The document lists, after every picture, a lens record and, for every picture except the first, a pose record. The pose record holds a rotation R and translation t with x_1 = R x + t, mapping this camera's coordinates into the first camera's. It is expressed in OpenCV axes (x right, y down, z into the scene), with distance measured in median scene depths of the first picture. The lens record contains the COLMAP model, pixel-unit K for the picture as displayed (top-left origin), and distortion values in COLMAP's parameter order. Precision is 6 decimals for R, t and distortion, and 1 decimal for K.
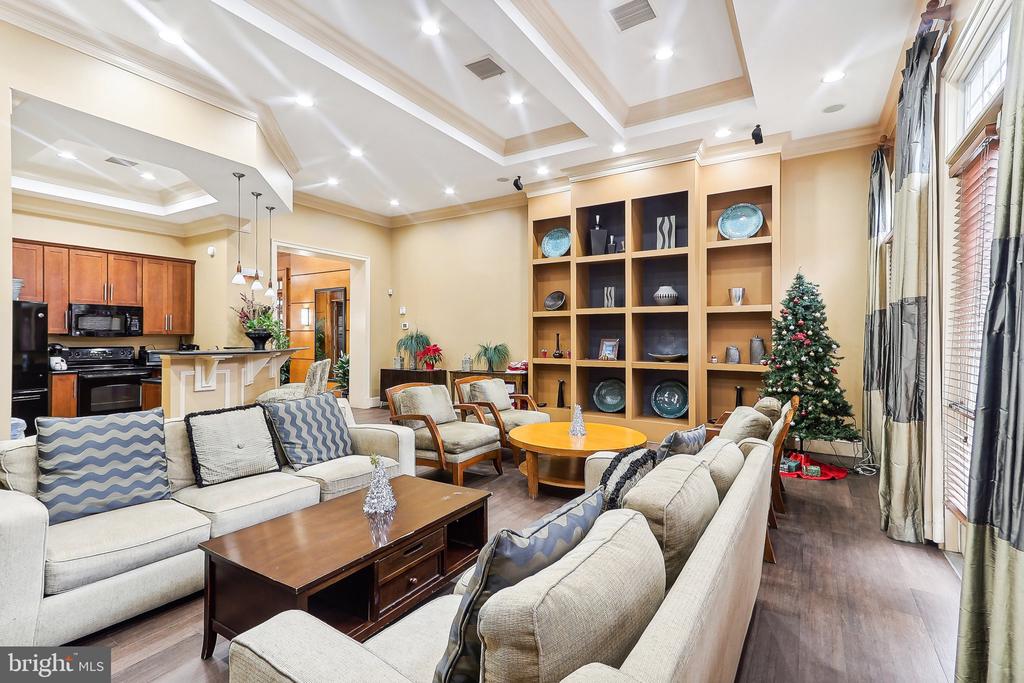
lens RADIAL K [[471.3, 0, 518.7], [0, 471.3, 333.6], [0, 0, 1]] dist [0.001235, -0.002549]
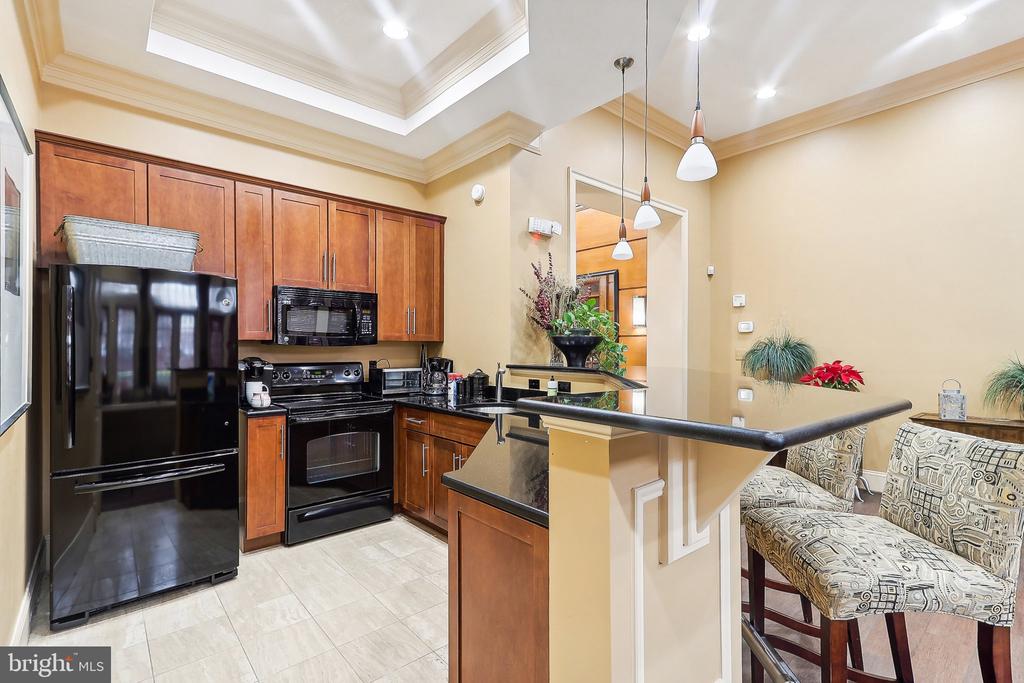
lens RADIAL K [[471.3, 0, 506.3], [0, 471.3, 346.3], [0, 0, 1]] dist [0.001235, -0.002549]
pose [[0.953034, 0.002008, -0.302856, -0.468805], [0.000528, 0.999965, 0.008290, 0.003102], [0.302862, -0.008061, 0.953000, 0.493706]]
